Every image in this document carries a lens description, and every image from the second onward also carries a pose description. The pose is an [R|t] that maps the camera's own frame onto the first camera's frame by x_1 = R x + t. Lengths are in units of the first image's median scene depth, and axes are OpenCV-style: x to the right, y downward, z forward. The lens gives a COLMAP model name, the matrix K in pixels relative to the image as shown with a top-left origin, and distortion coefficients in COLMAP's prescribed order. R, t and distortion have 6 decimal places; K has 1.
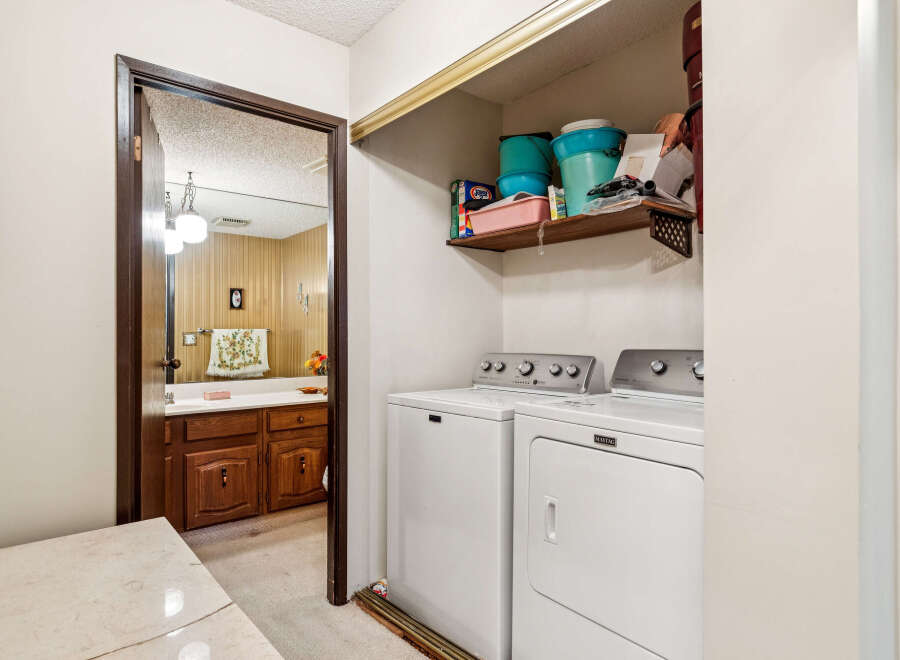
lens RADIAL K [[529.8, 0, 455.3], [0, 529.8, 332.8], [0, 0, 1]] dist [-0.000640, -0.000394]
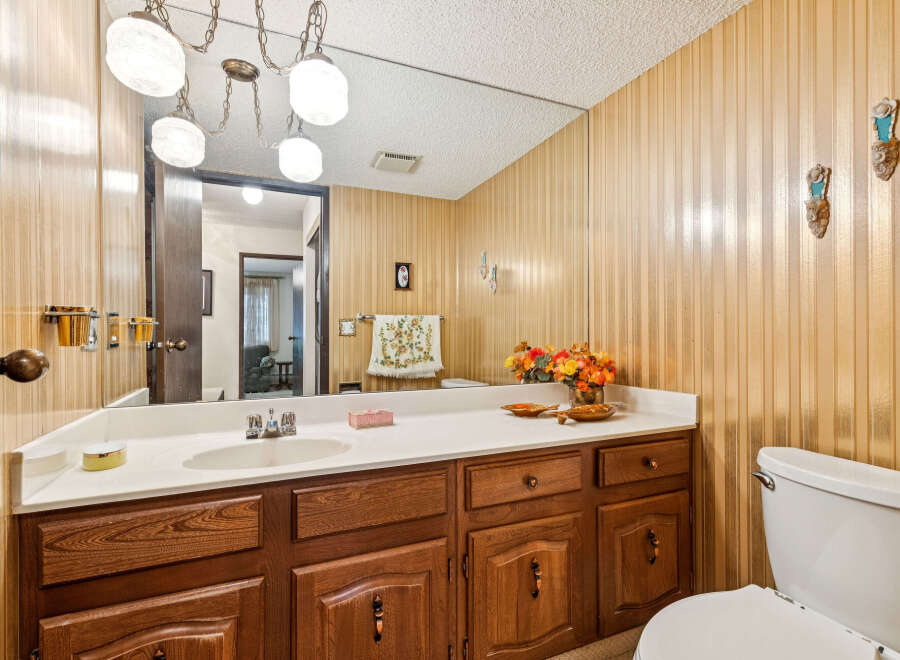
lens RADIAL K [[447.5, 0, 453.7], [0, 447.5, 334.0], [0, 0, 1]] dist [0.006956, -0.000475]
pose [[0.961398, -0.002186, -0.275155, -0.168948], [0.001830, 0.999997, -0.001551, 0.022361], [0.275157, 0.000987, 0.961399, 0.408072]]
